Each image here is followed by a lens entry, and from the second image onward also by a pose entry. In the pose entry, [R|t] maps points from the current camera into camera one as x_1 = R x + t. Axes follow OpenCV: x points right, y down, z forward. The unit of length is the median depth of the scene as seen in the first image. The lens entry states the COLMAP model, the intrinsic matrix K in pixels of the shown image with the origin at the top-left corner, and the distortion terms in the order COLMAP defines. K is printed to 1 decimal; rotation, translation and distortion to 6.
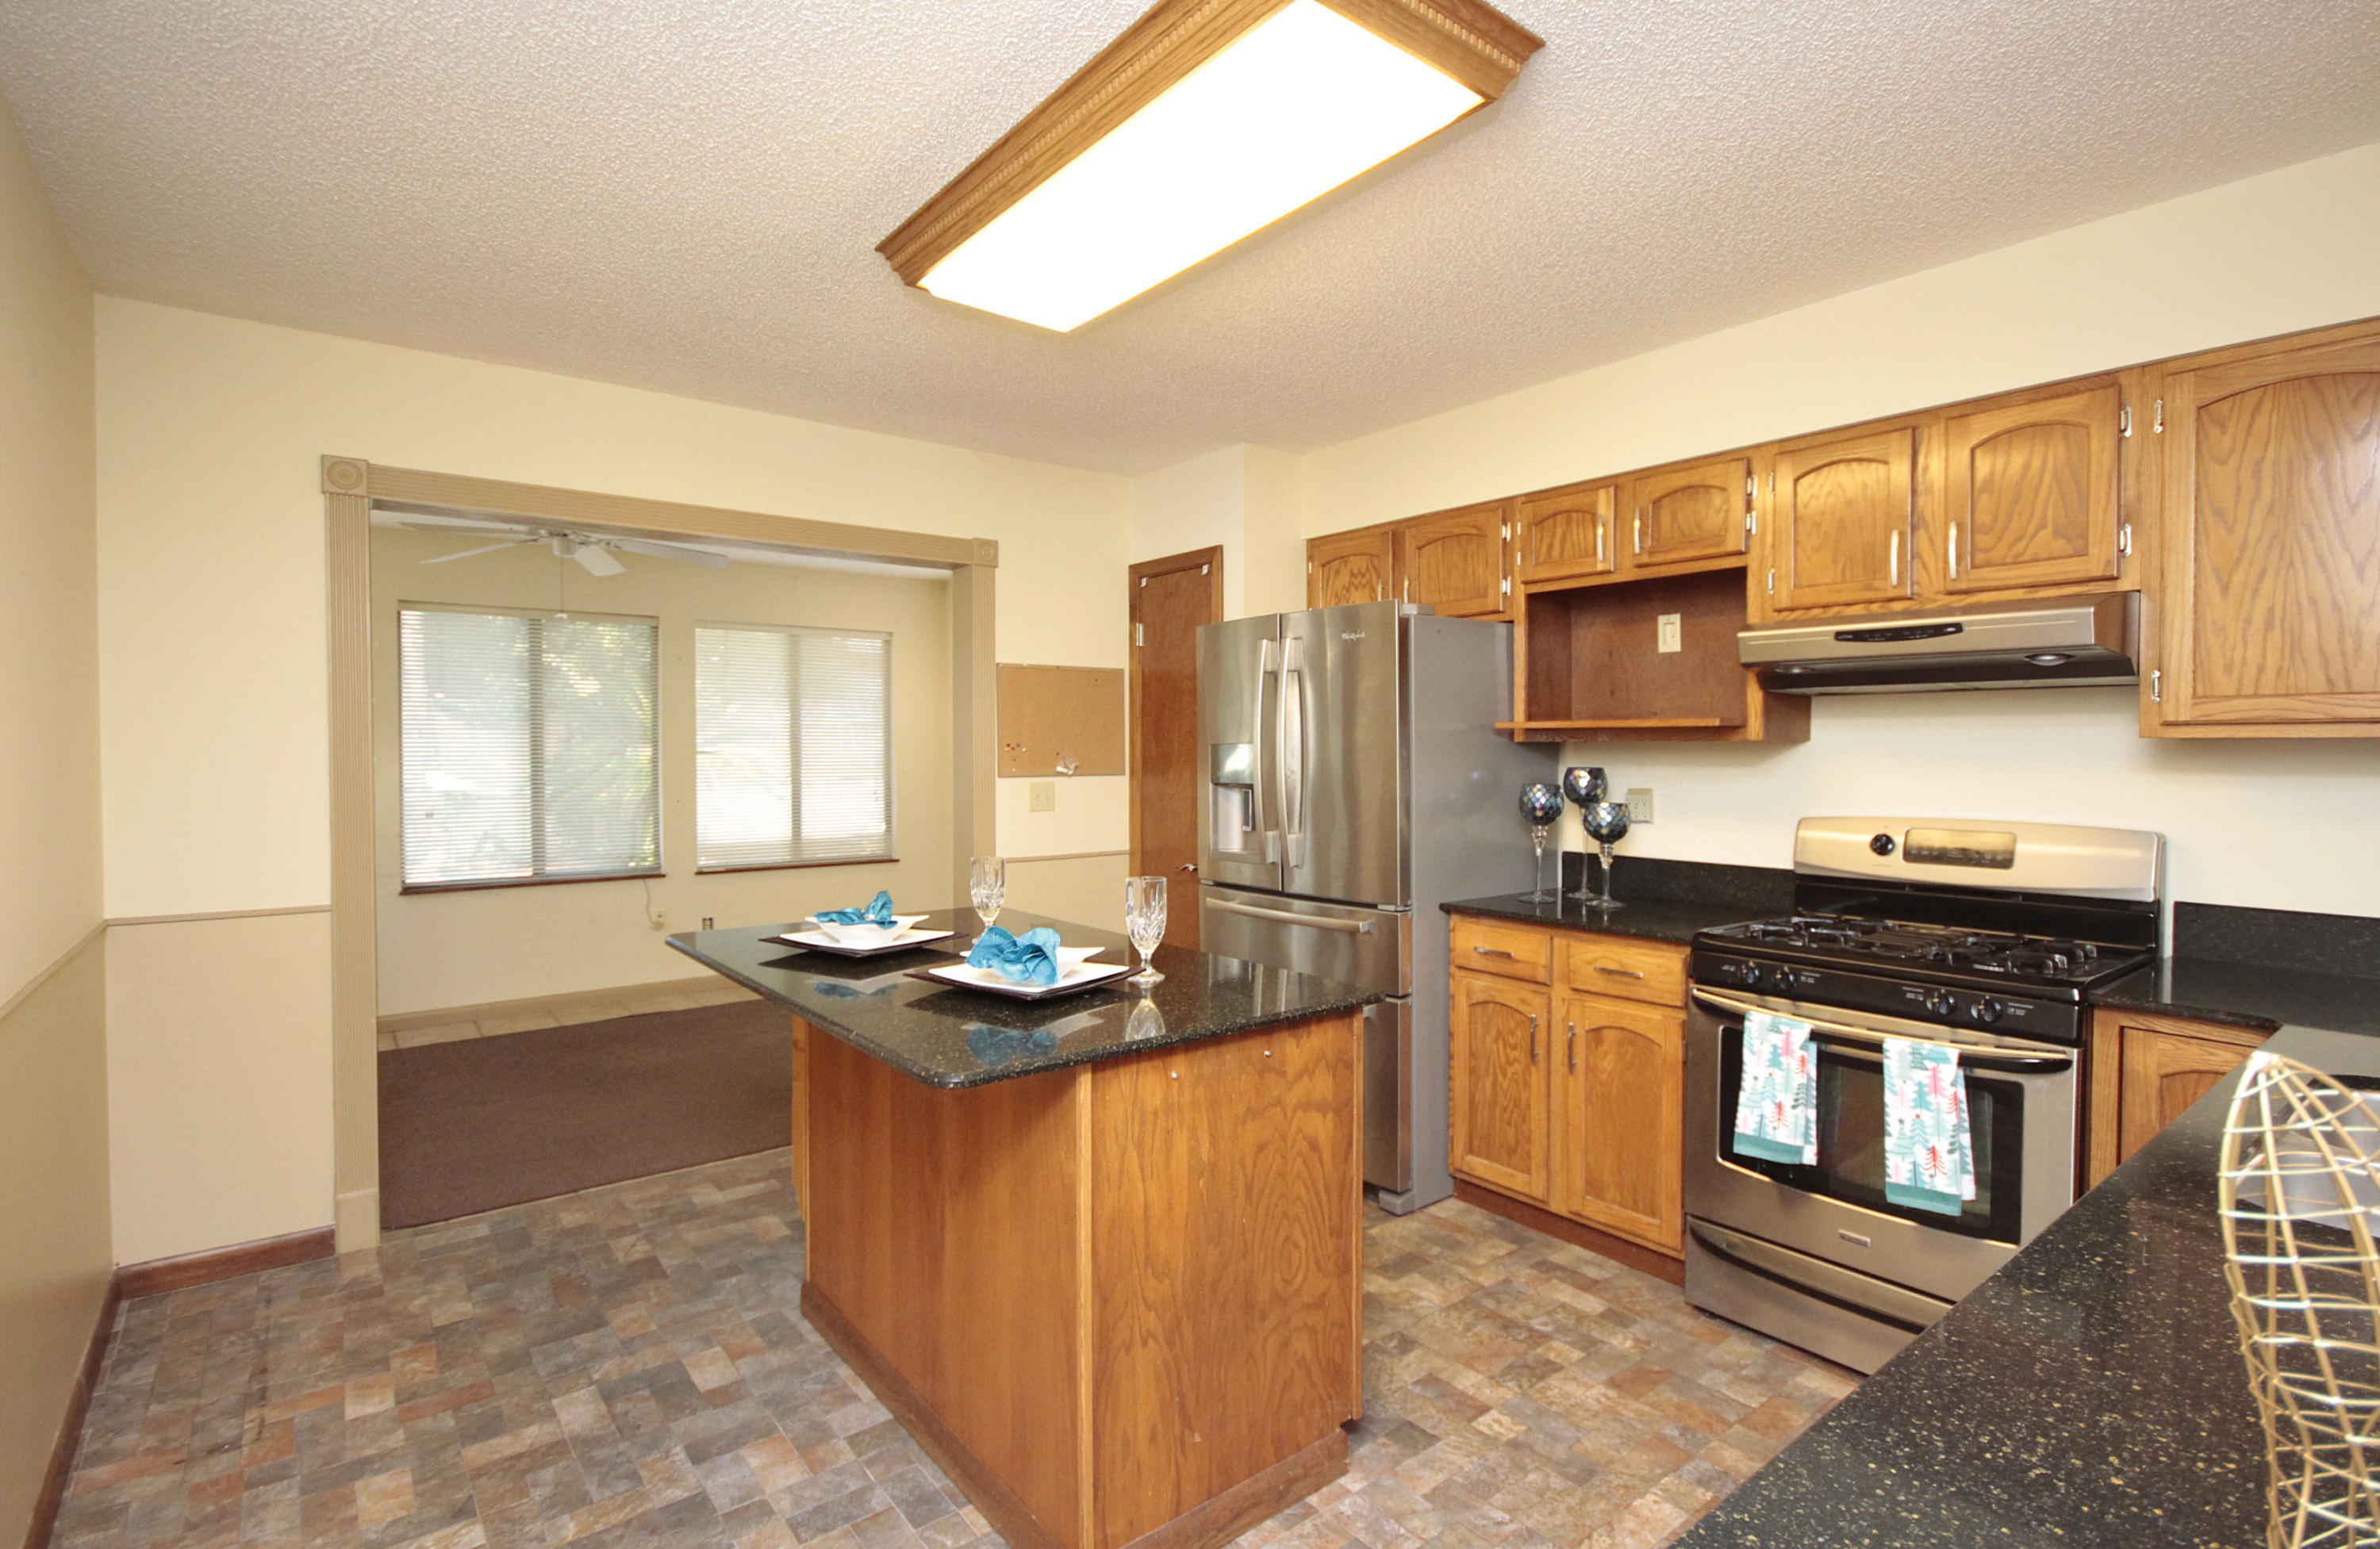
lens RADIAL K [[1118.1, 0, 1192.0], [0, 1118.1, 765.4], [0, 0, 1]] dist [0.003868, -0.008128]
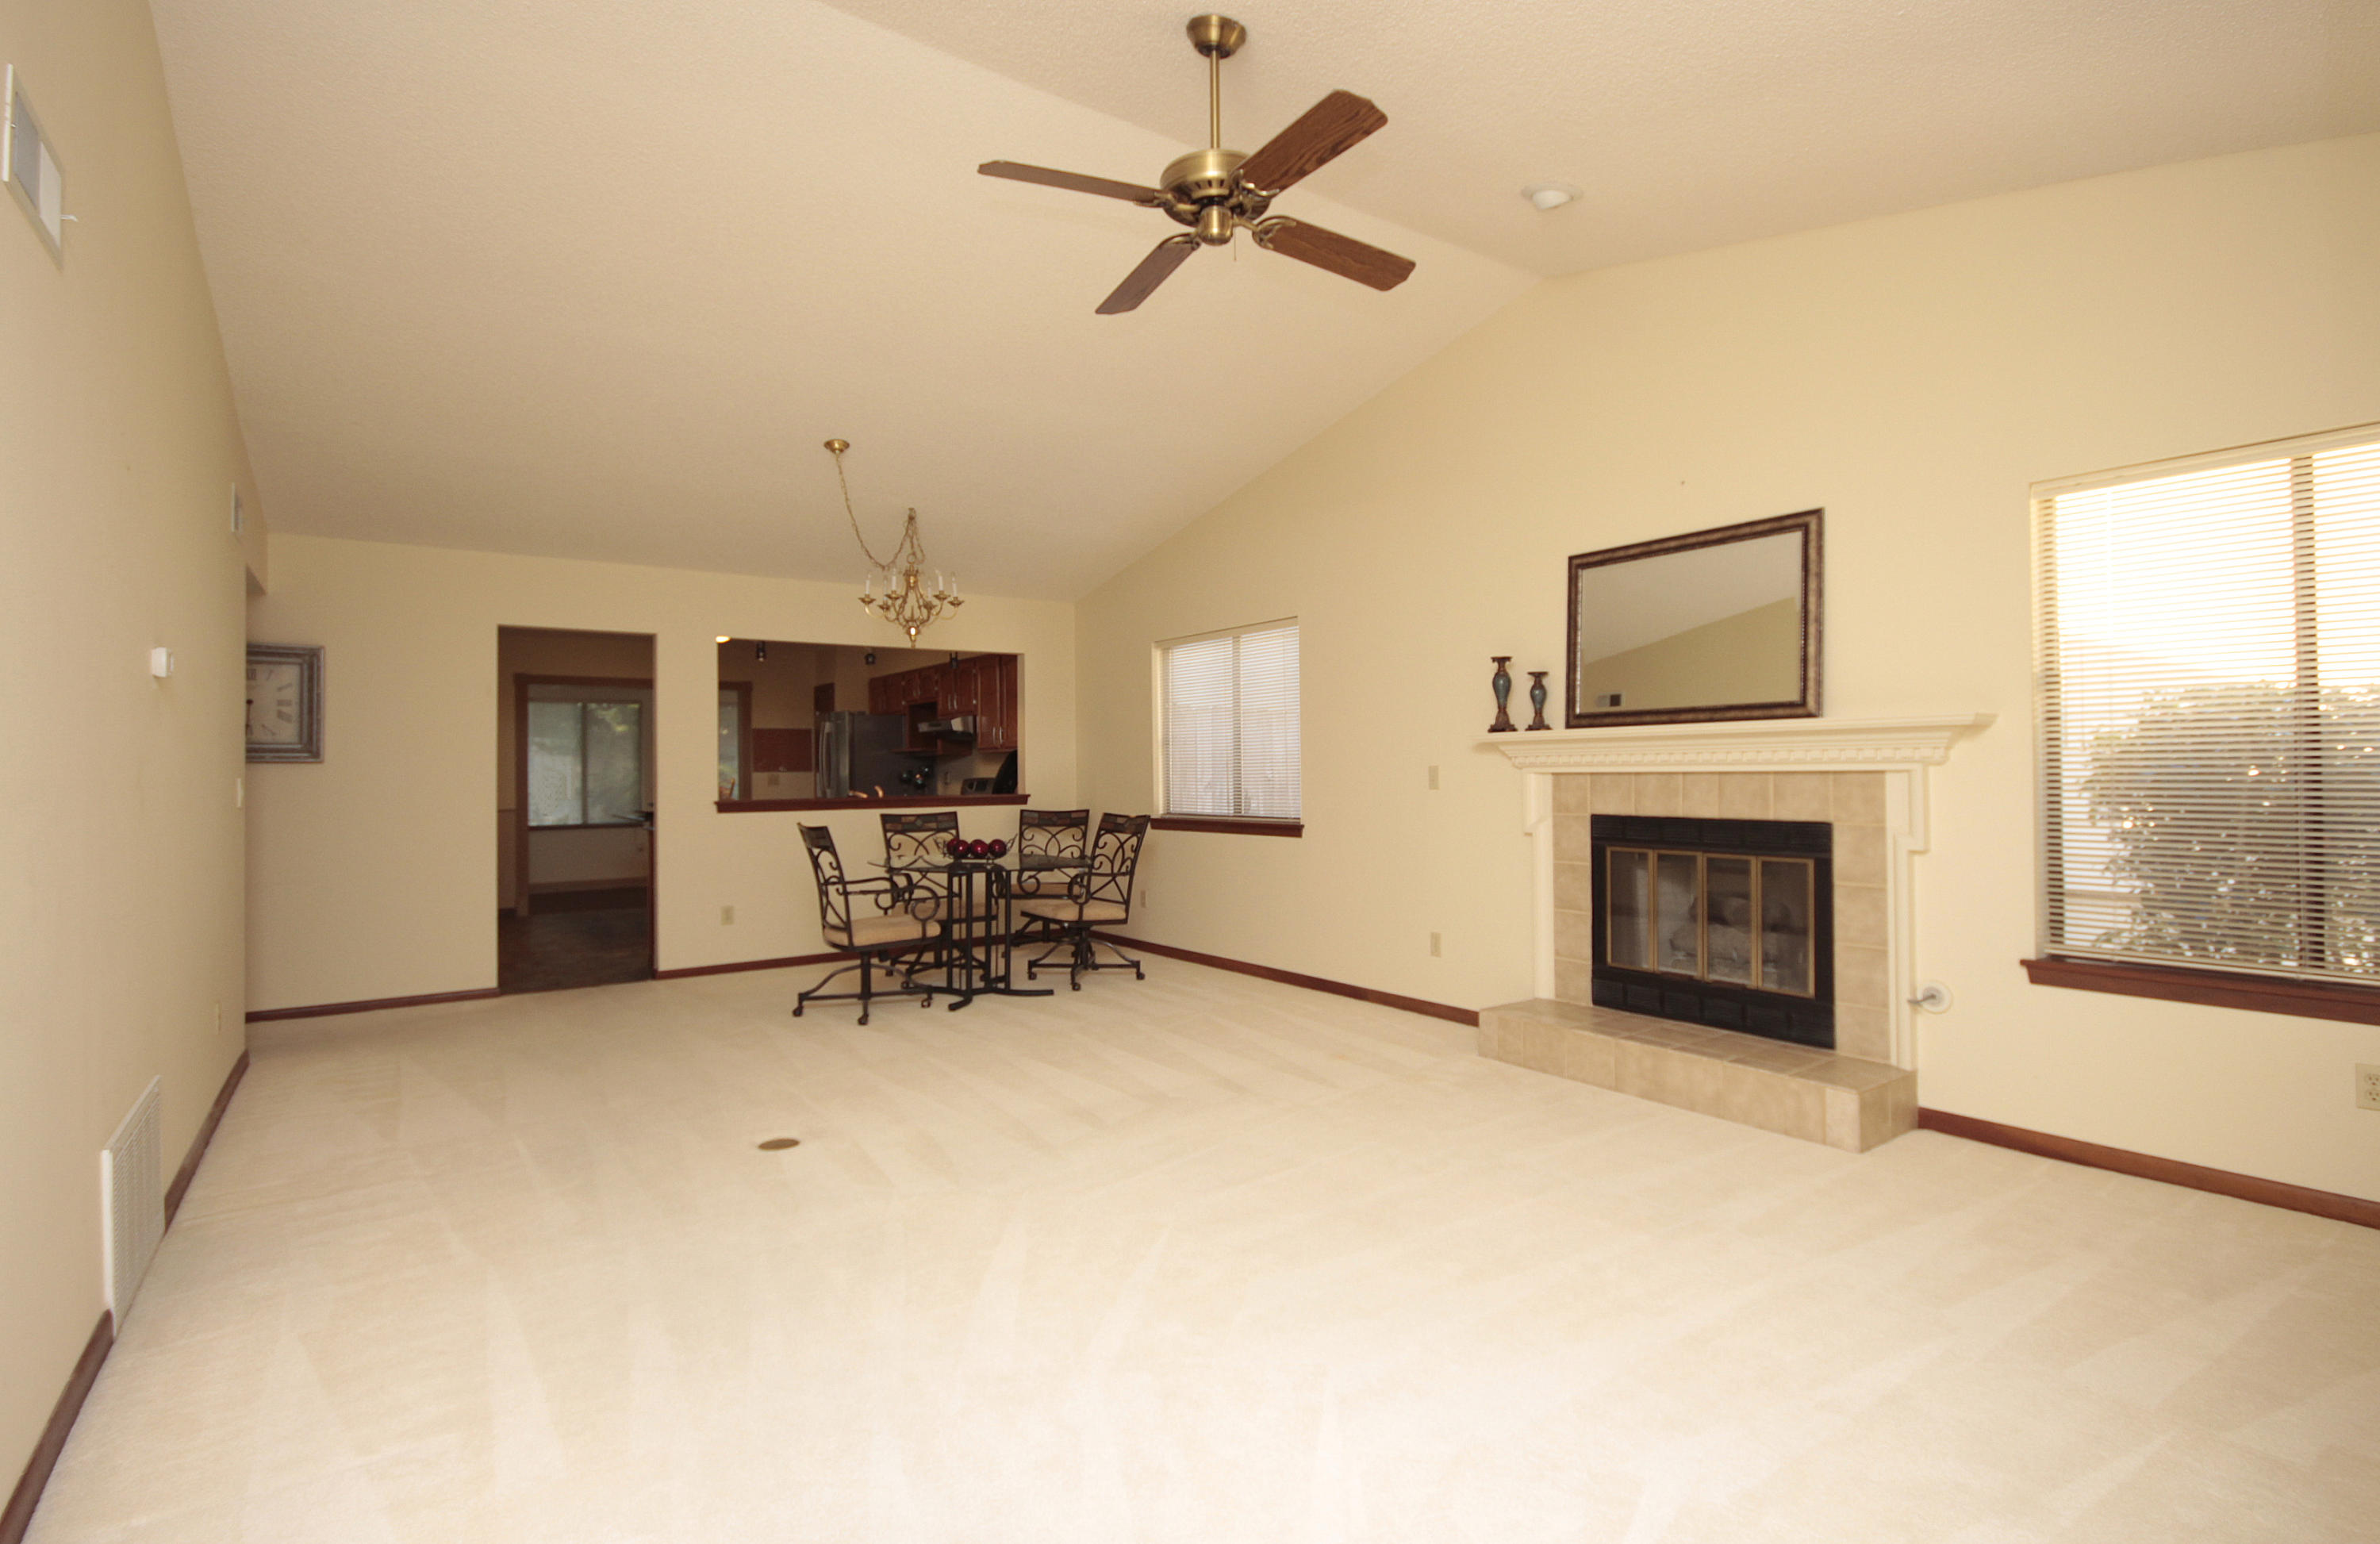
lens RADIAL K [[1118.3, 0, 1192.0], [0, 1118.3, 762.8], [0, 0, 1]] dist [0.003868, -0.008128]
pose [[0.998806, -0.008137, -0.048179, 1.739838], [0.006989, 0.999689, -0.023944, 0.105699], [0.048359, 0.023579, 0.998552, -2.767610]]
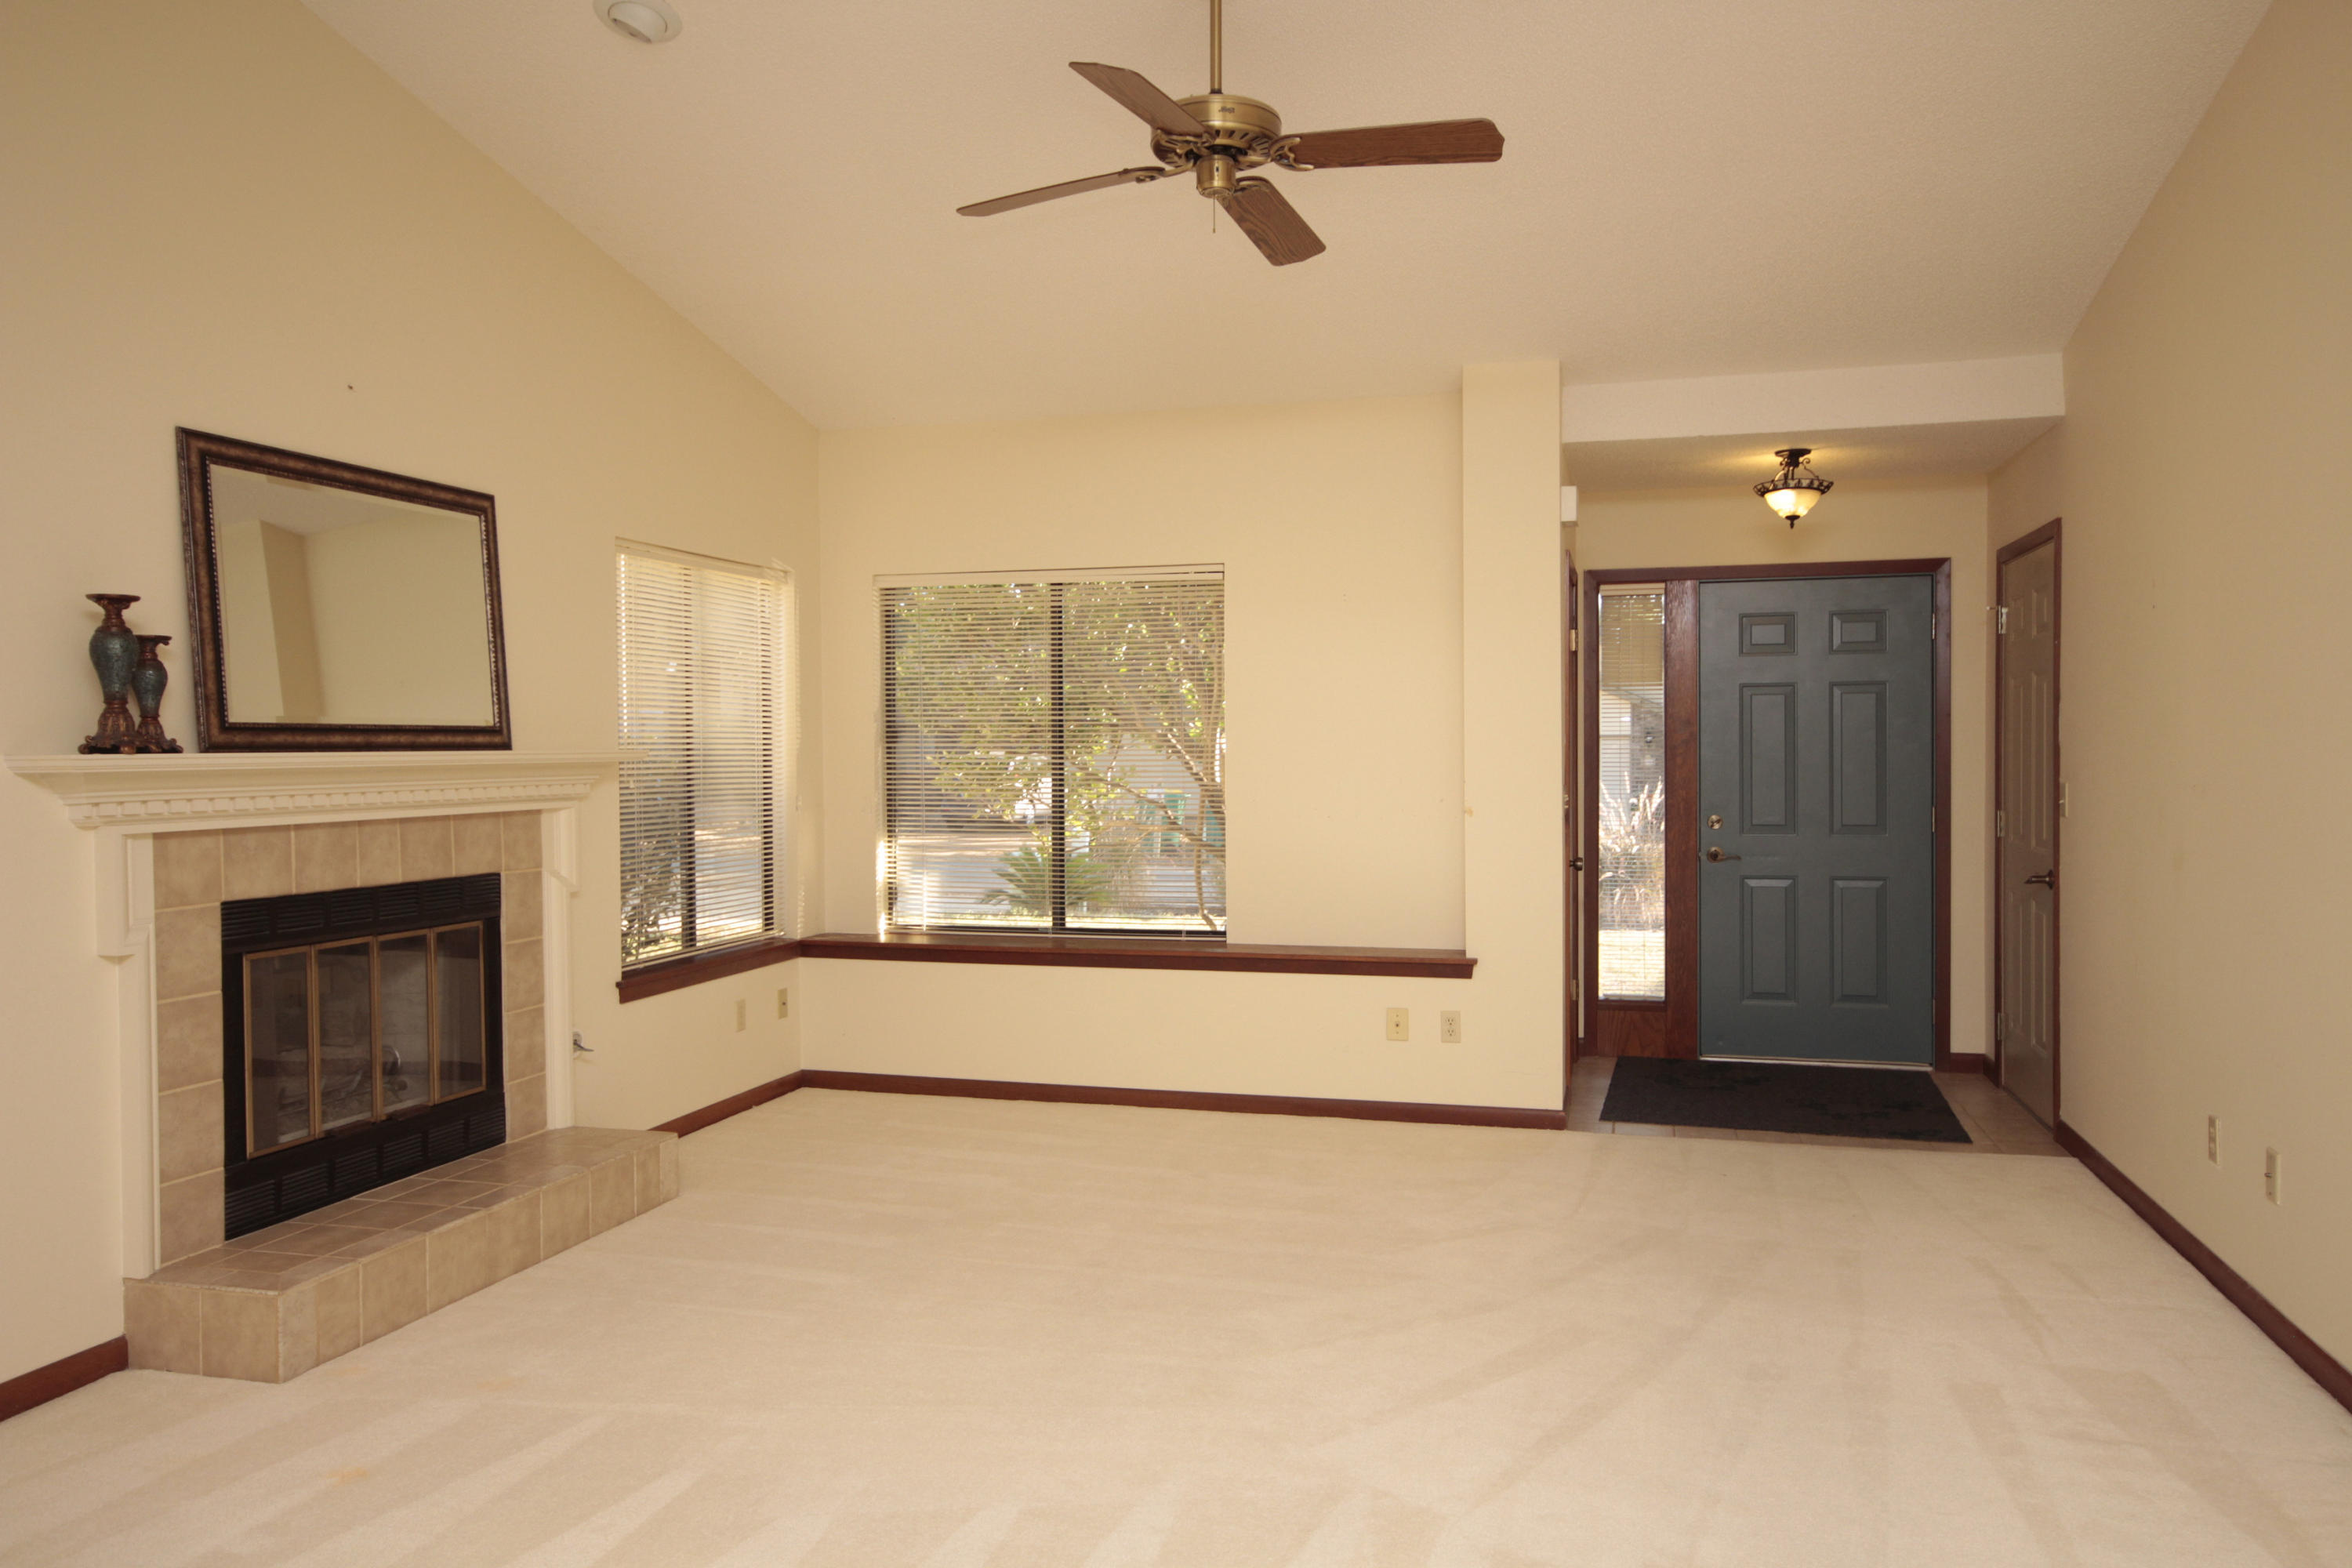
lens RADIAL K [[1597.9, 0, 1176.0], [0, 1597.9, 784.0], [0, 0, 1]] dist [0.002609, 0.002848]
pose [[-0.584582, -0.011161, 0.811258, 0.489385], [0.022506, 0.999298, 0.029965, 0.008657], [-0.811023, 0.035775, -0.583920, -0.577429]]
